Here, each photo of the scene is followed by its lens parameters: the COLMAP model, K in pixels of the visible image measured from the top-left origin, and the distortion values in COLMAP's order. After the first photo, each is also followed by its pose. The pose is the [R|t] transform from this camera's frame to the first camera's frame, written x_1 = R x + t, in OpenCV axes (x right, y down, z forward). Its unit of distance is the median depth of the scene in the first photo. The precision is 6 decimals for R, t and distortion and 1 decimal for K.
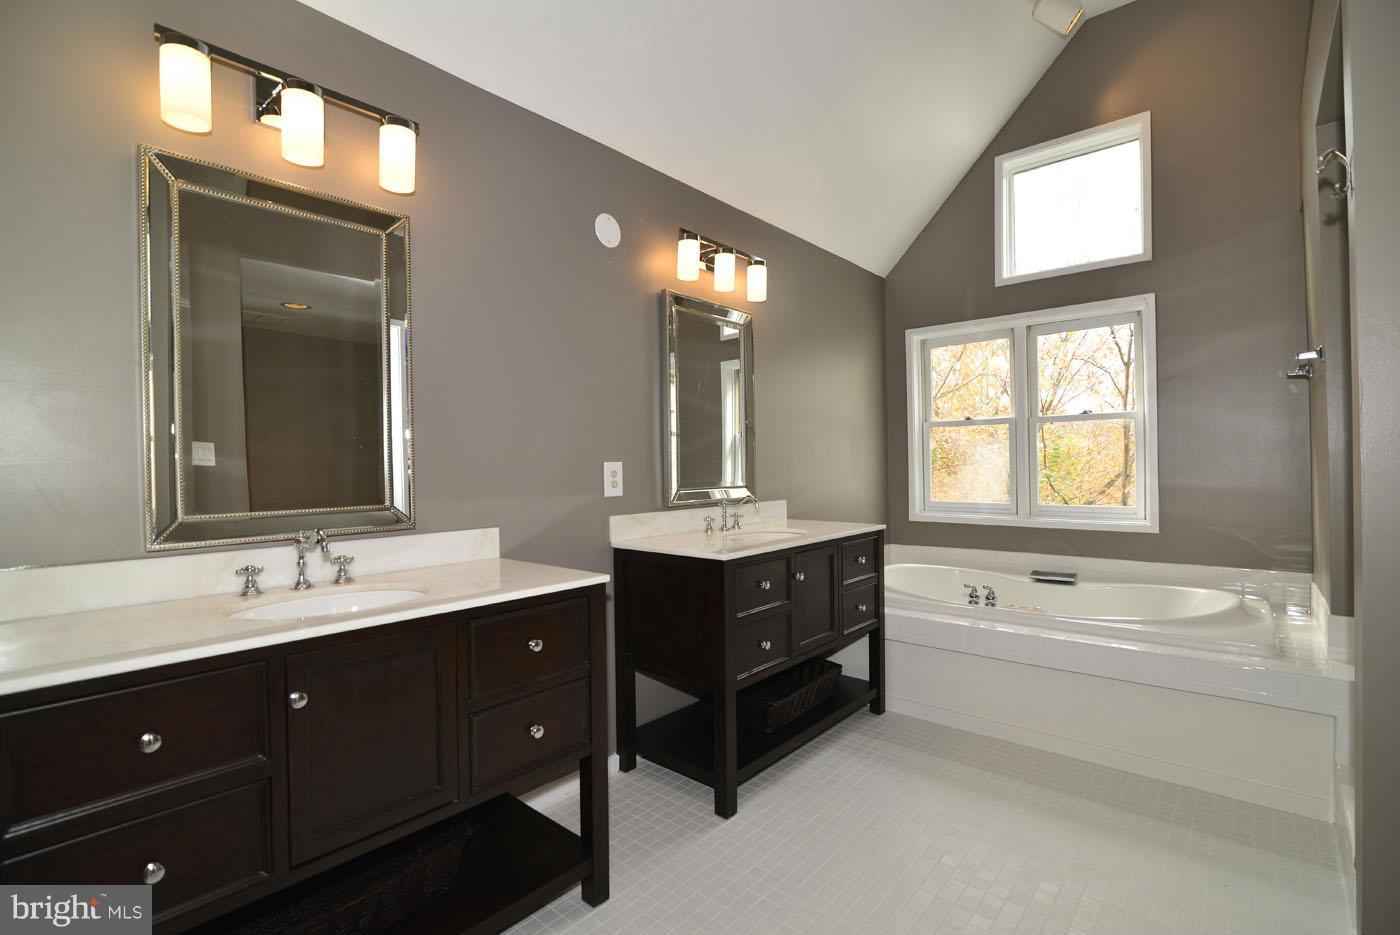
lens RADIAL K [[637.8, 0, 695.2], [0, 637.8, 471.0], [0, 0, 1]] dist [-0.020030, 0.001059]
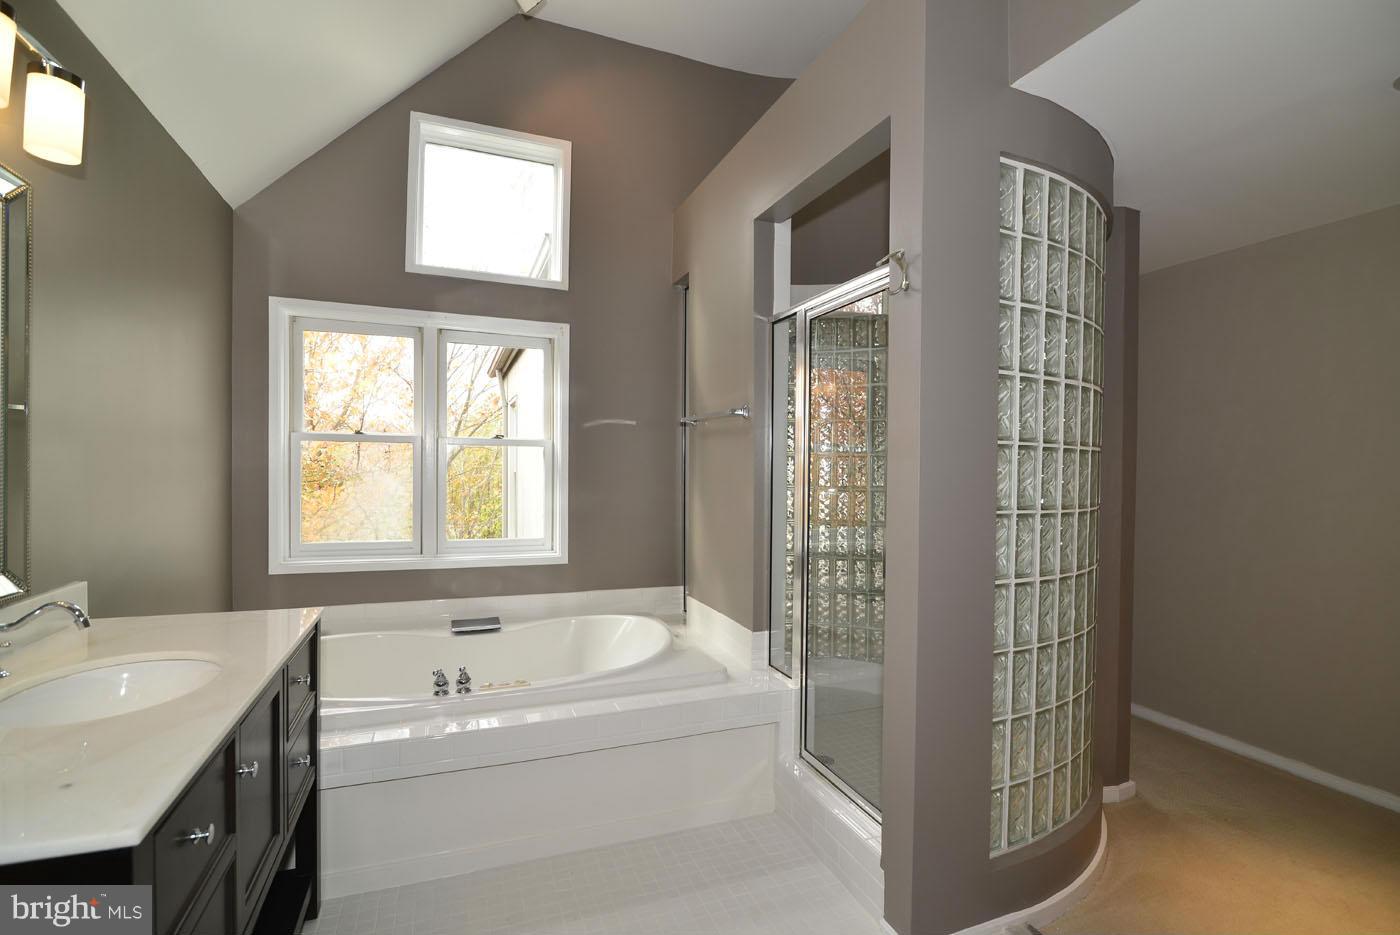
lens RADIAL K [[637.8, 0, 695.2], [0, 637.8, 471.0], [0, 0, 1]] dist [-0.020030, 0.001059]
pose [[0.458707, 0.014014, 0.888477, -0.072322], [-0.013716, 0.999868, -0.008690, -0.041002], [-0.888481, -0.008201, 0.458839, 0.340059]]
